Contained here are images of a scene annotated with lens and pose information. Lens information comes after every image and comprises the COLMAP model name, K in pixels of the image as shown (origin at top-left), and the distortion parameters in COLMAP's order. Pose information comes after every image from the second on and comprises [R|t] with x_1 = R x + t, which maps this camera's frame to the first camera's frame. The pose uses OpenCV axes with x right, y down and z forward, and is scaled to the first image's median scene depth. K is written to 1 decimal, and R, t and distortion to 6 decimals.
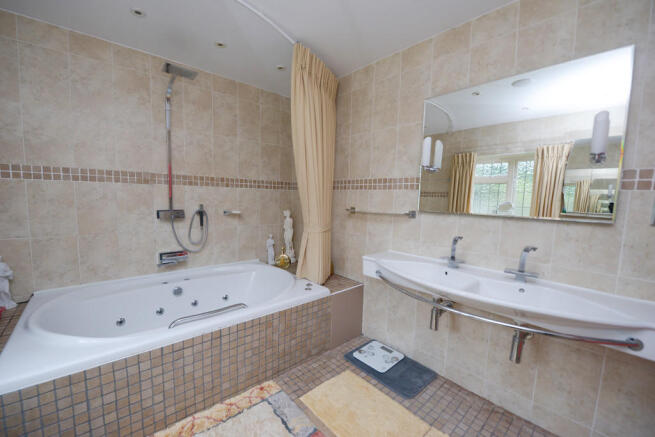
lens RADIAL K [[262.7, 0, 321.1], [0, 262.7, 225.7], [0, 0, 1]] dist [-0.020837, -0.000343]
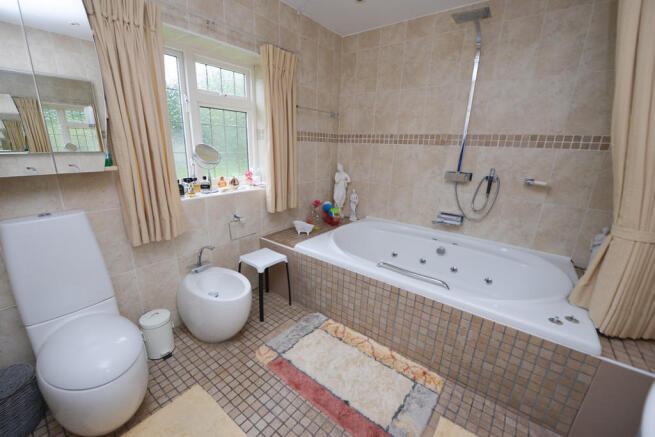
lens RADIAL K [[262.7, 0, 321.1], [0, 262.7, 225.7], [0, 0, 1]] dist [-0.020837, -0.000343]
pose [[0.176718, 0.268200, -0.947016, 0.356110], [-0.128058, 0.960246, 0.248050, -0.047412], [0.975895, 0.077438, 0.204038, 0.332379]]
